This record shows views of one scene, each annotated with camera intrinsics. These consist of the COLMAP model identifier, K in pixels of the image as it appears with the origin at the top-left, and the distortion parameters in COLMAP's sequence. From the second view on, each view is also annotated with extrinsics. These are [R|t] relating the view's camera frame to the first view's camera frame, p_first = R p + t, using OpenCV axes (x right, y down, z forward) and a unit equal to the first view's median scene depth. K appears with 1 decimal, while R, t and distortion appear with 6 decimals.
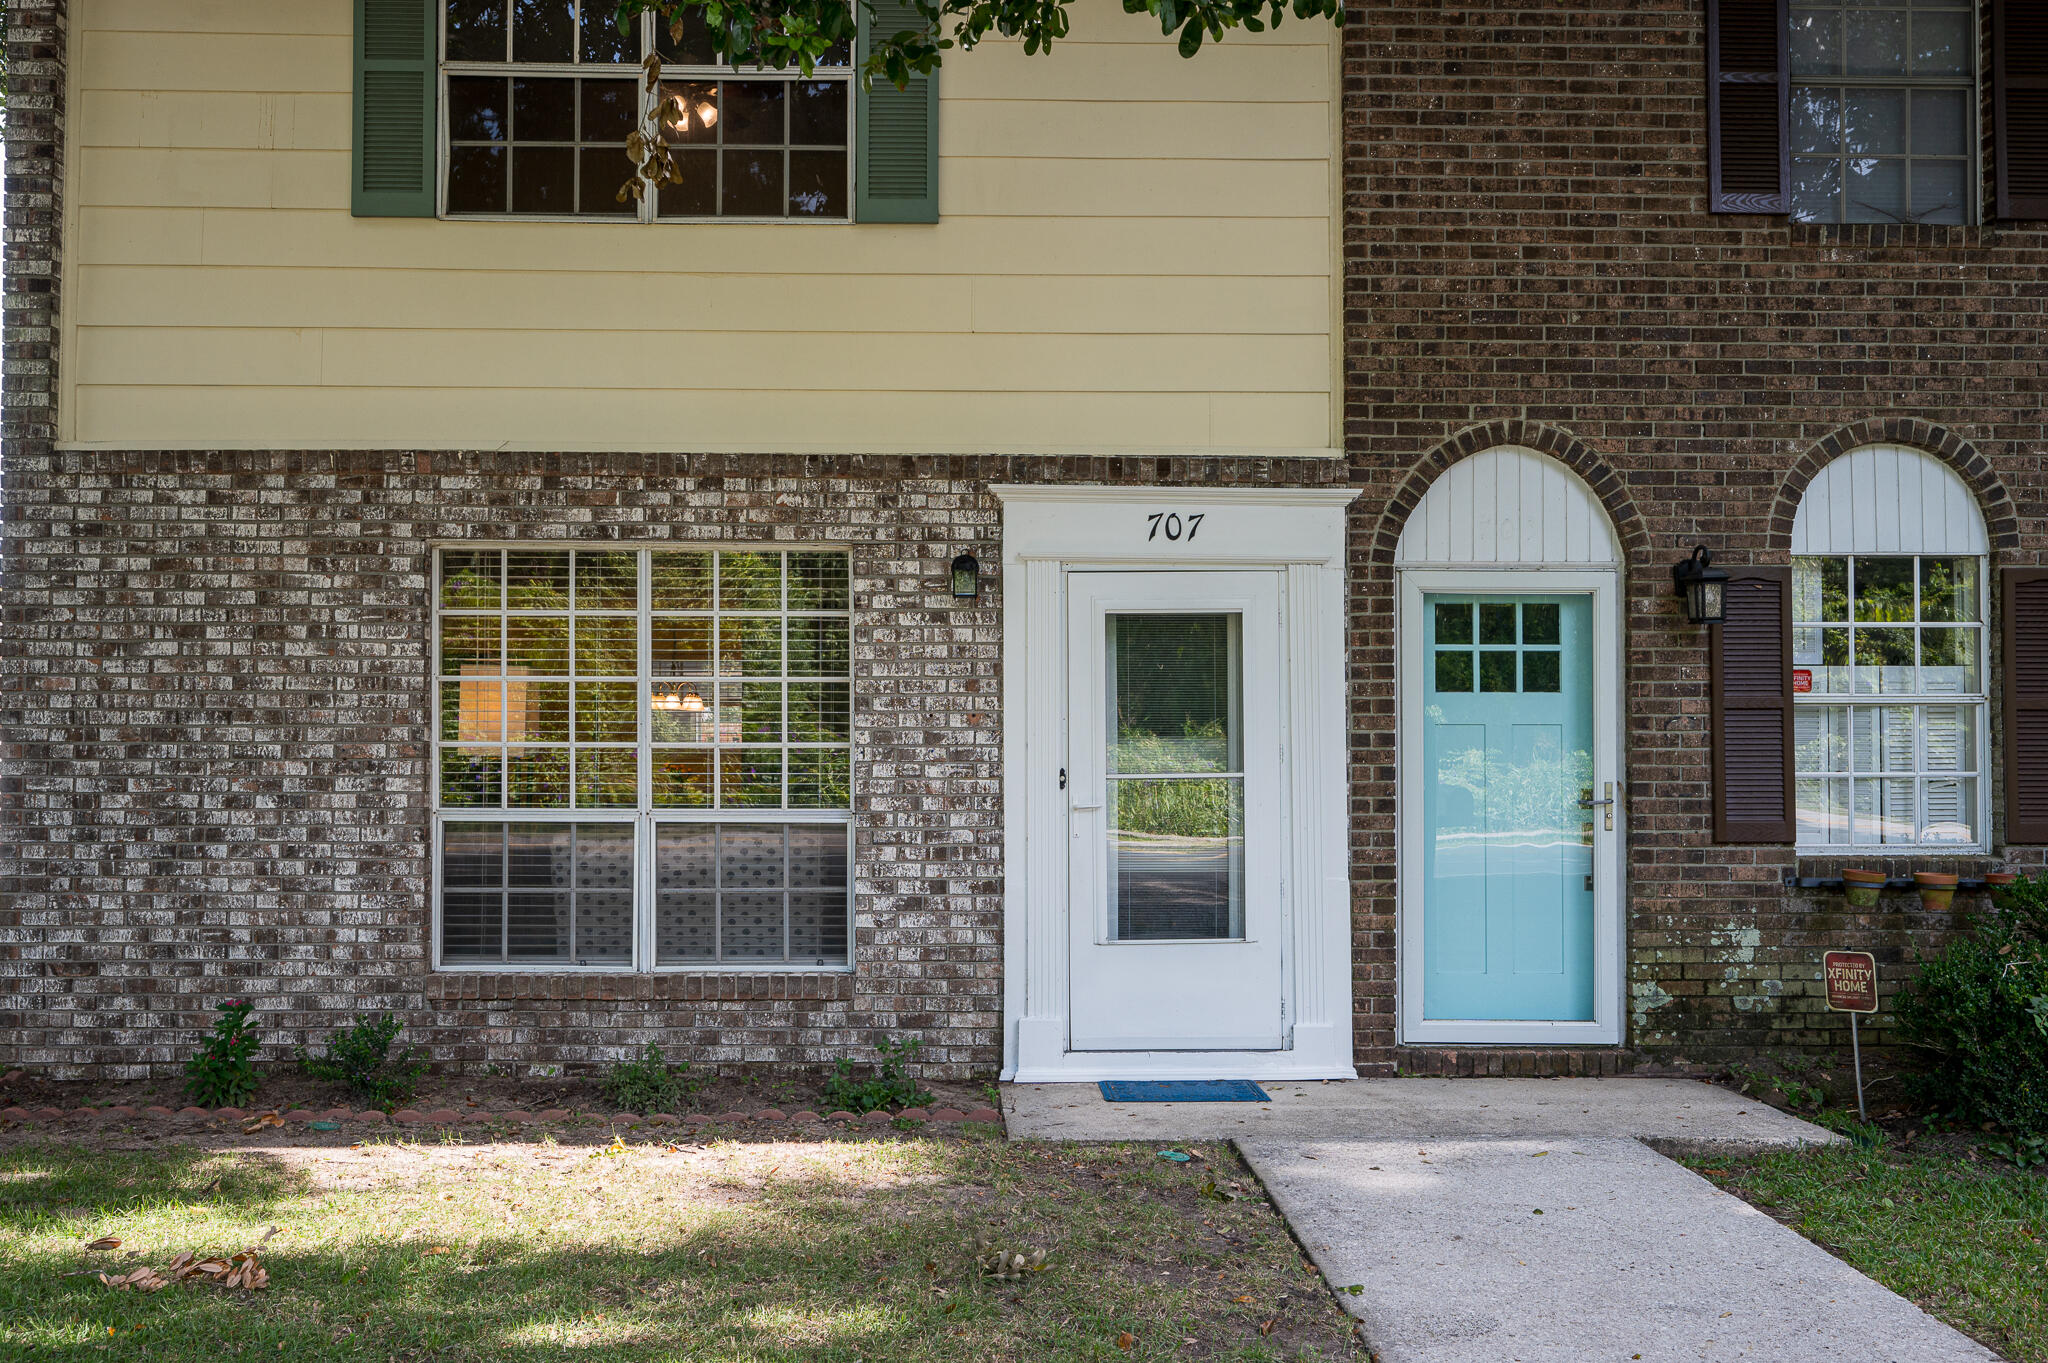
lens RADIAL K [[1841.4, 0, 1024.0], [0, 1841.4, 681.5], [0, 0, 1]] dist [-0.007049, 0.008051]
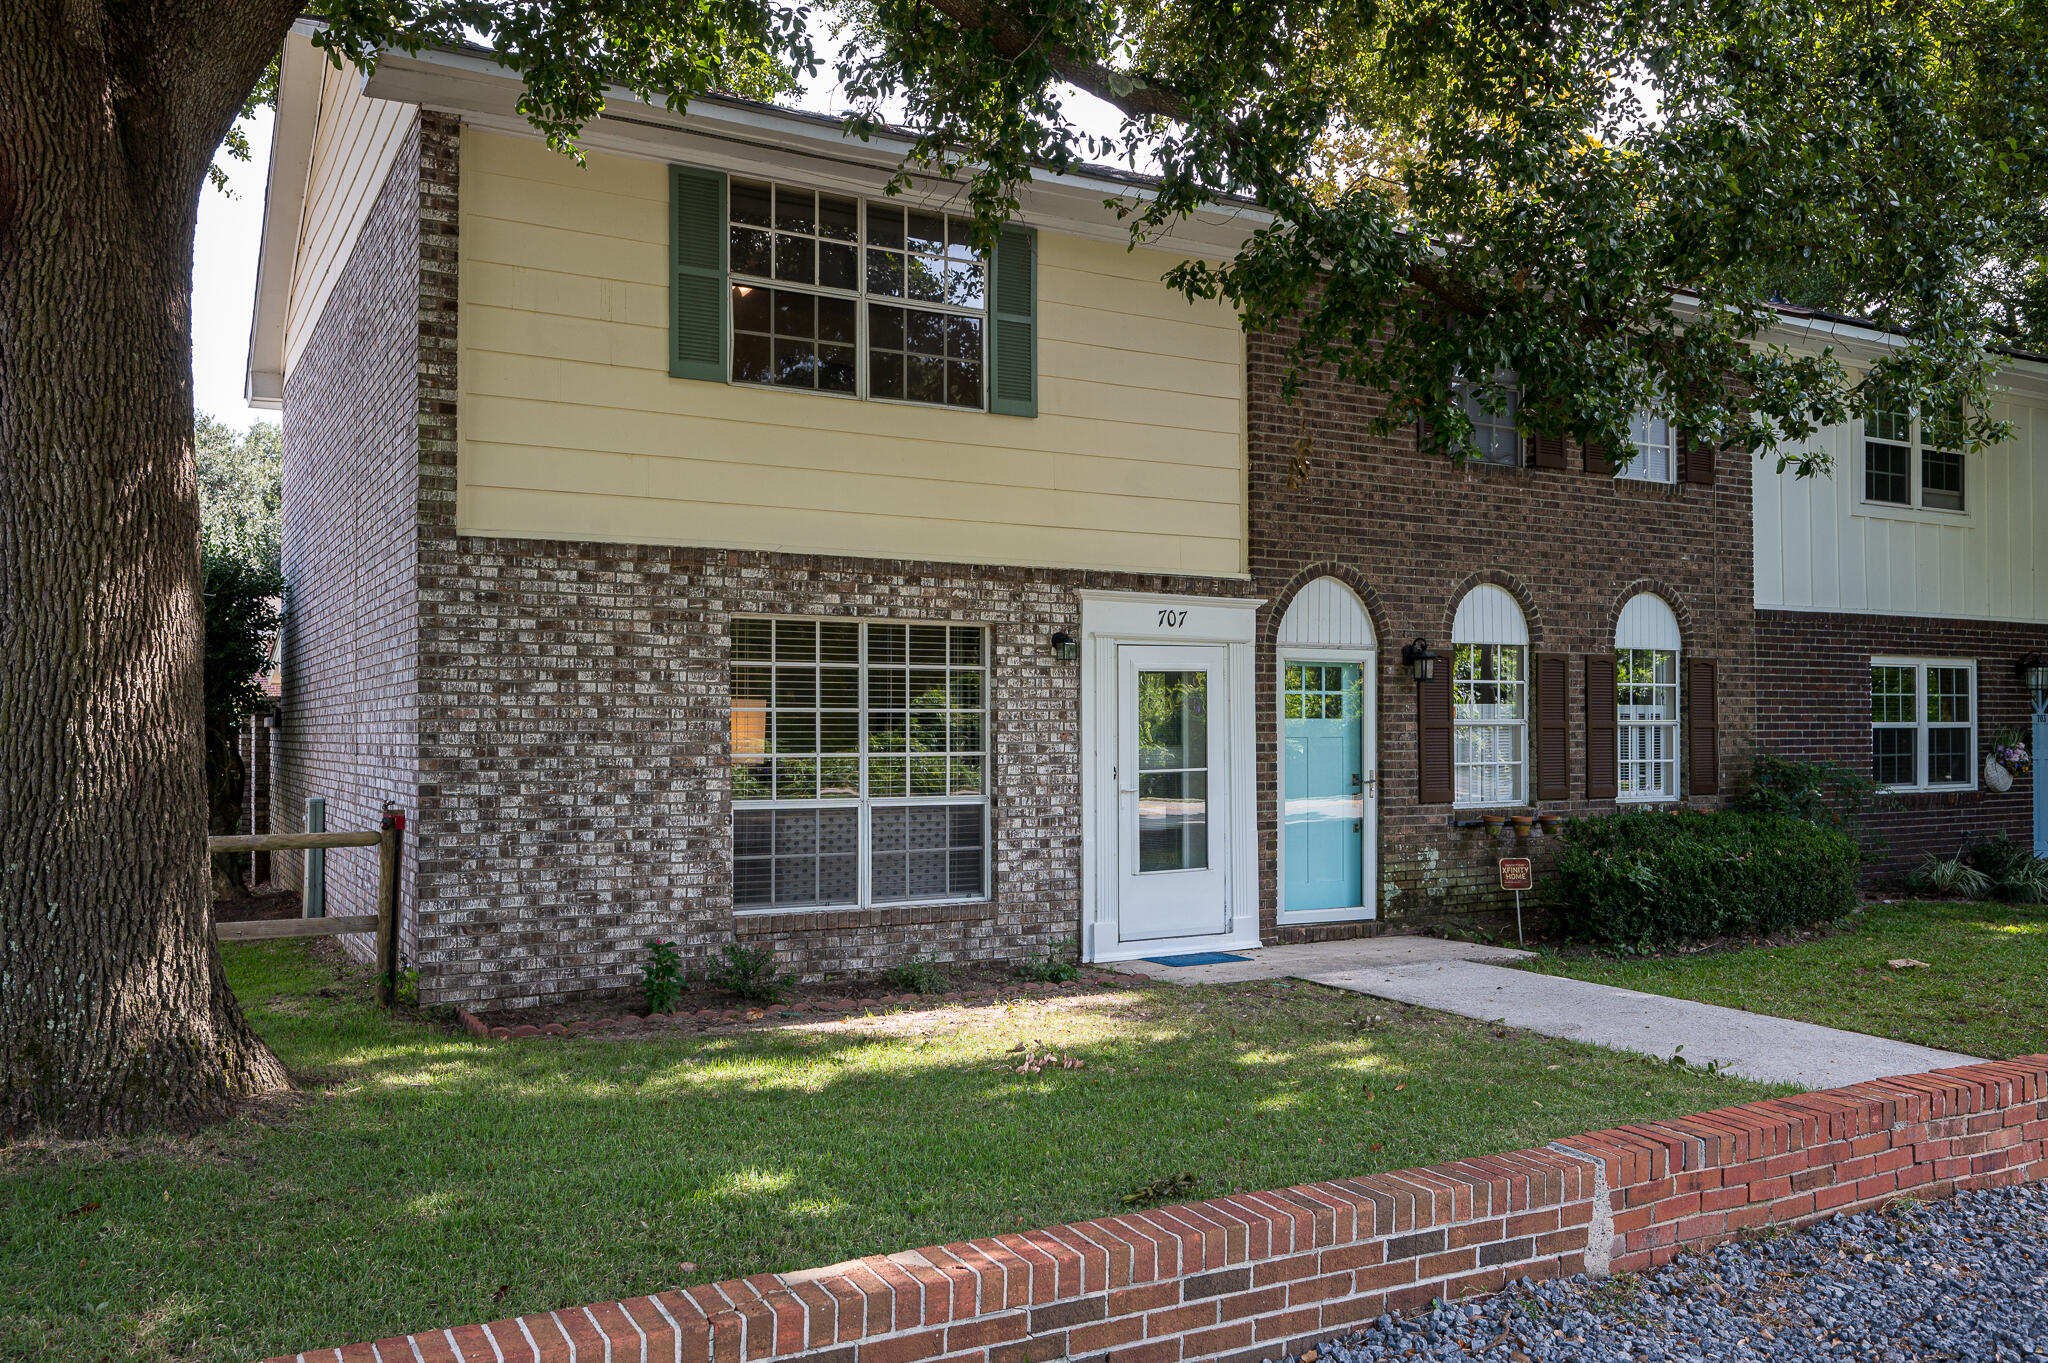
lens RADIAL K [[1629.3, 0, 1024.0], [0, 1629.3, 681.5], [0, 0, 1]] dist [-0.008976, -0.001007]
pose [[0.881038, 0.010710, 0.472923, -0.720911], [-0.012684, 0.999919, 0.000984, -0.027725], [-0.472875, -0.006866, 0.881103, -0.216336]]
